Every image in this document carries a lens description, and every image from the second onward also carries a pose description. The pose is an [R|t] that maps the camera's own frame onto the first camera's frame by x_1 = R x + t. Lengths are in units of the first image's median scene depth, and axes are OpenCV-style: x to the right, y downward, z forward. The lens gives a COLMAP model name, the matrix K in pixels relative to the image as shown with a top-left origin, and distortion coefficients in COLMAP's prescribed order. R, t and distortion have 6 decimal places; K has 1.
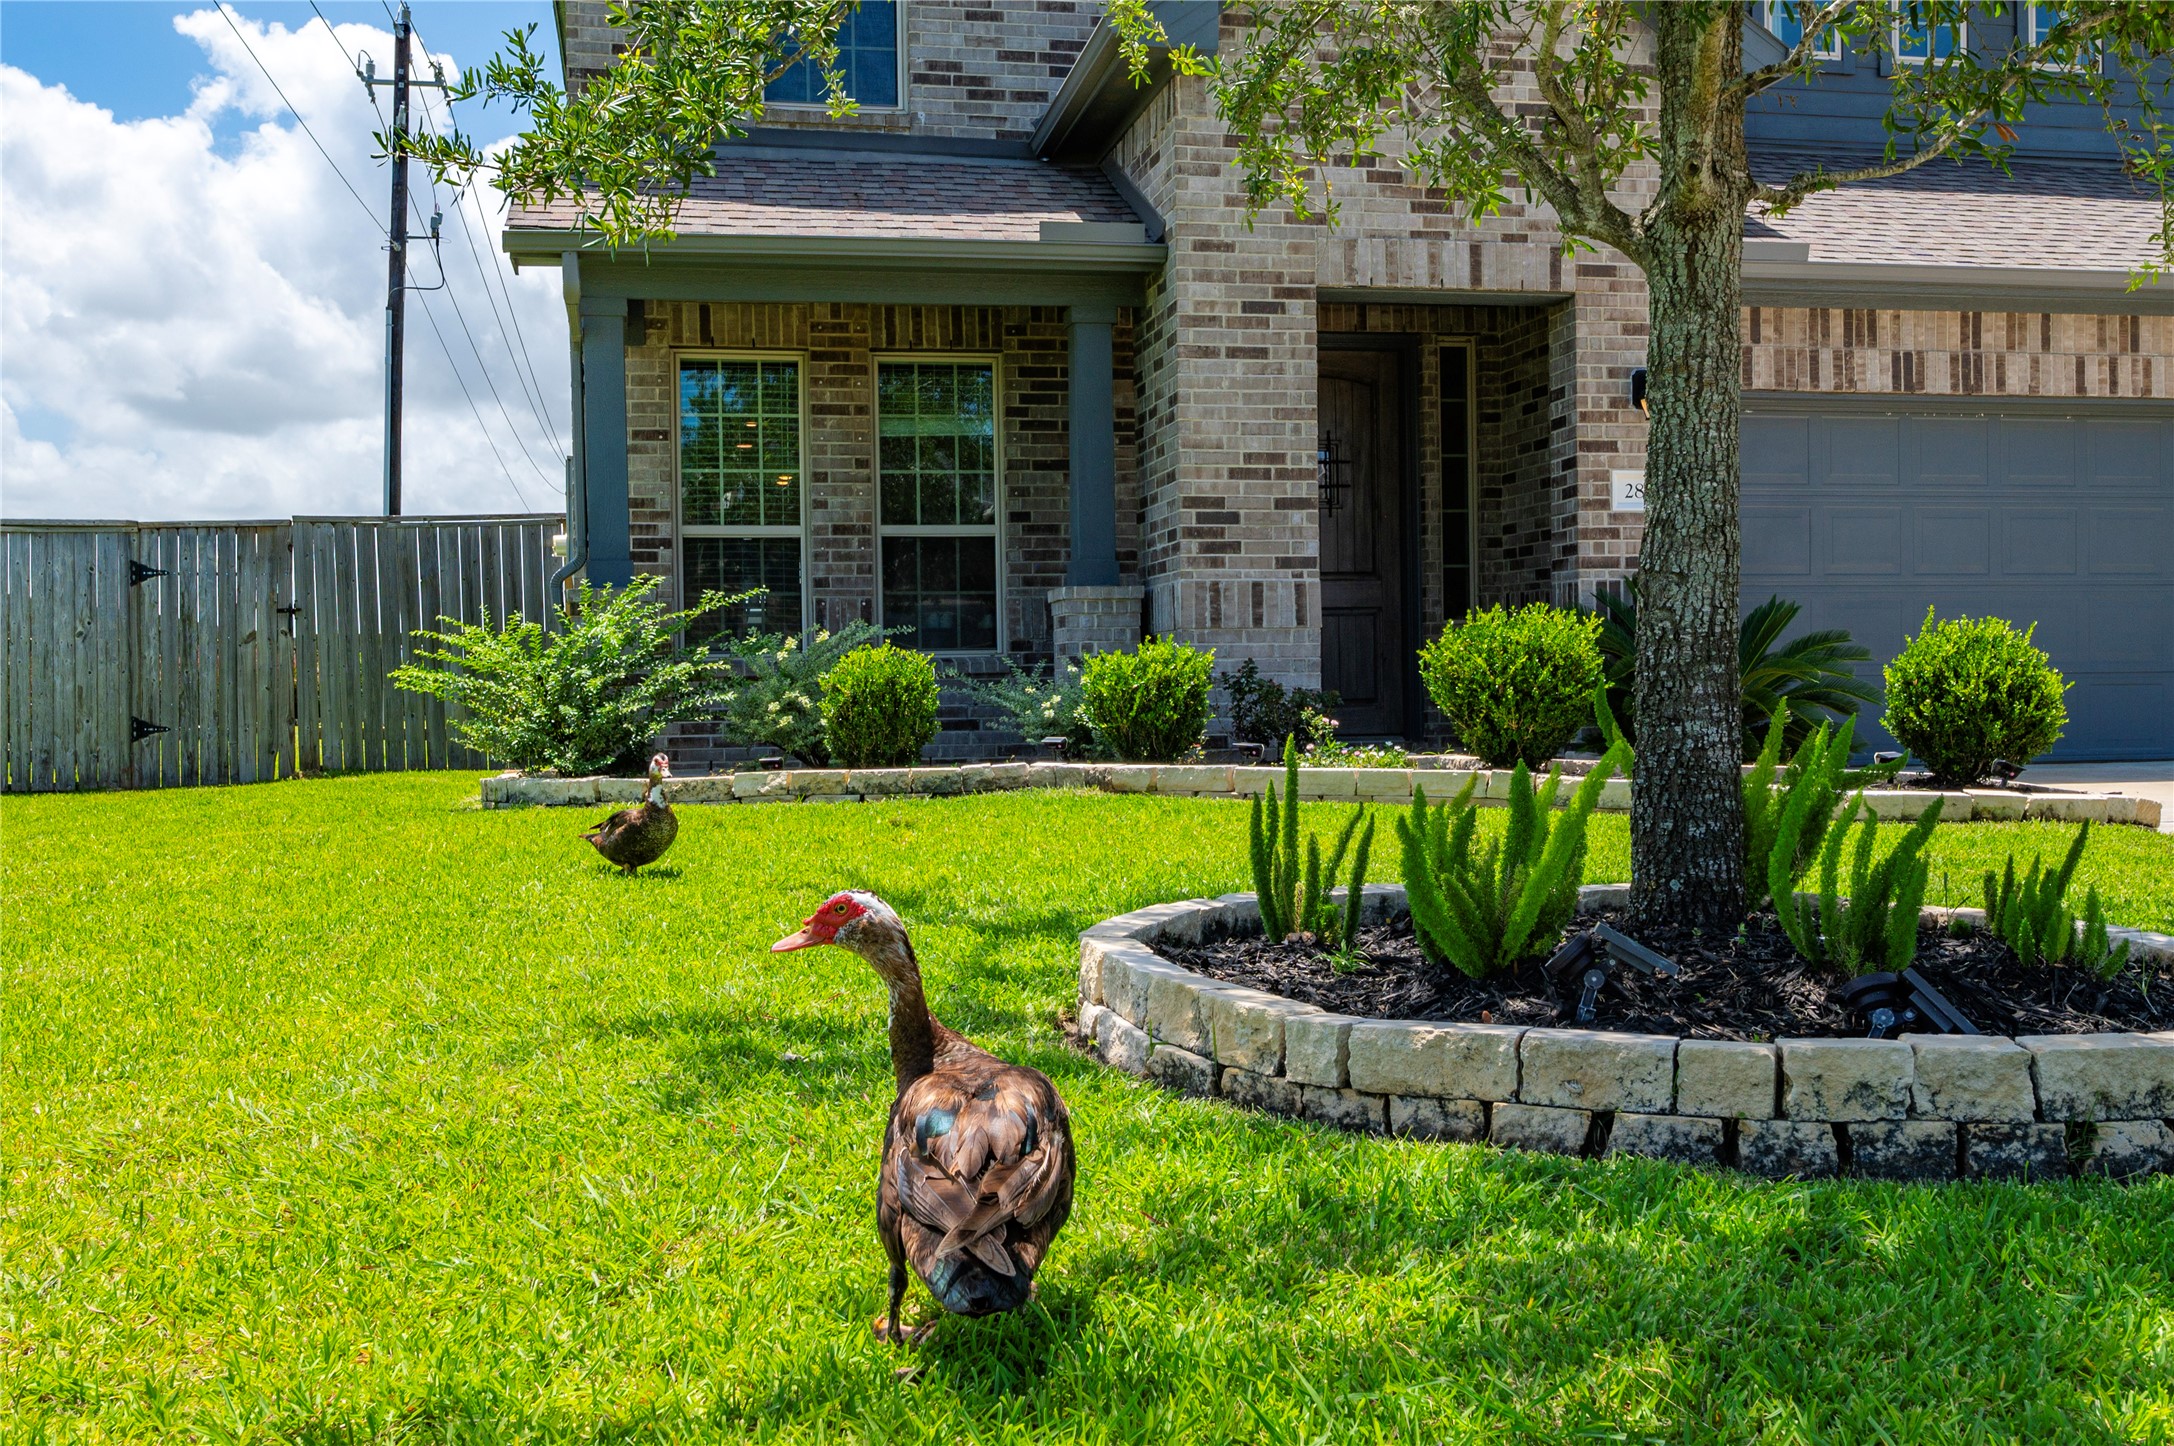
lens RADIAL K [[1895.2, 0, 1085.1], [0, 1895.2, 715.9], [0, 0, 1]] dist [-0.004423, -0.009957]
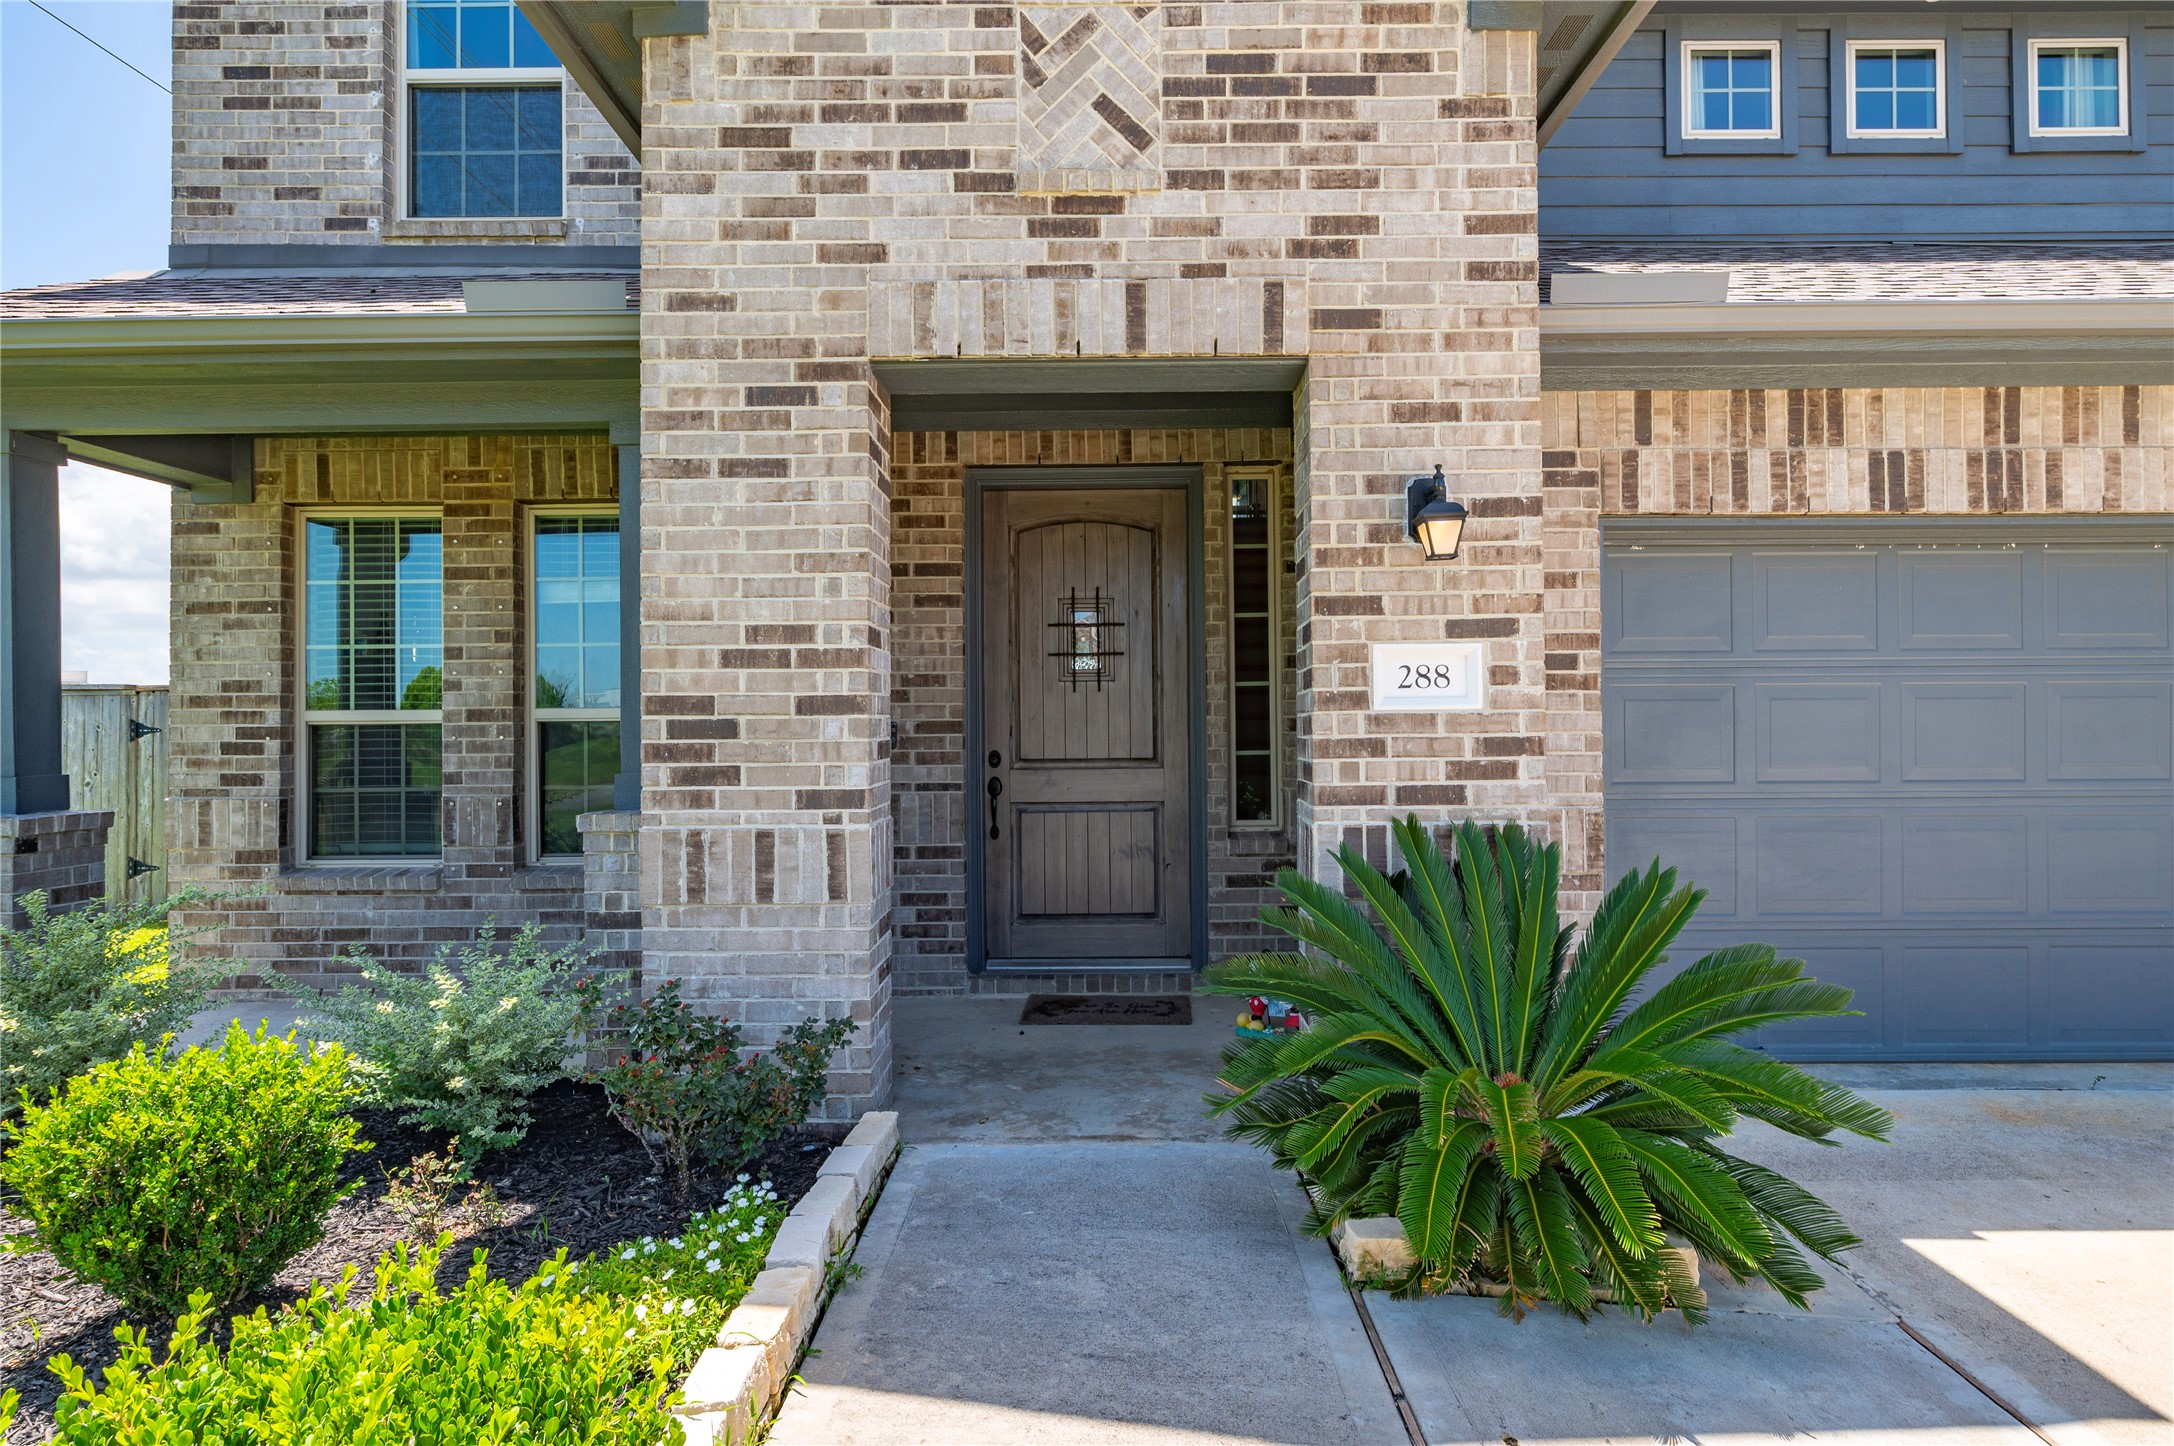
lens RADIAL K [[1083.2, 0, 1093.4], [0, 1083.2, 731.5], [0, 0, 1]] dist [-0.001770, 0.000942]
pose [[0.983376, 0.005655, -0.181494, 0.253590], [-0.009040, 0.999800, -0.017826, -0.094679], [0.181357, 0.019171, 0.983230, 0.642771]]
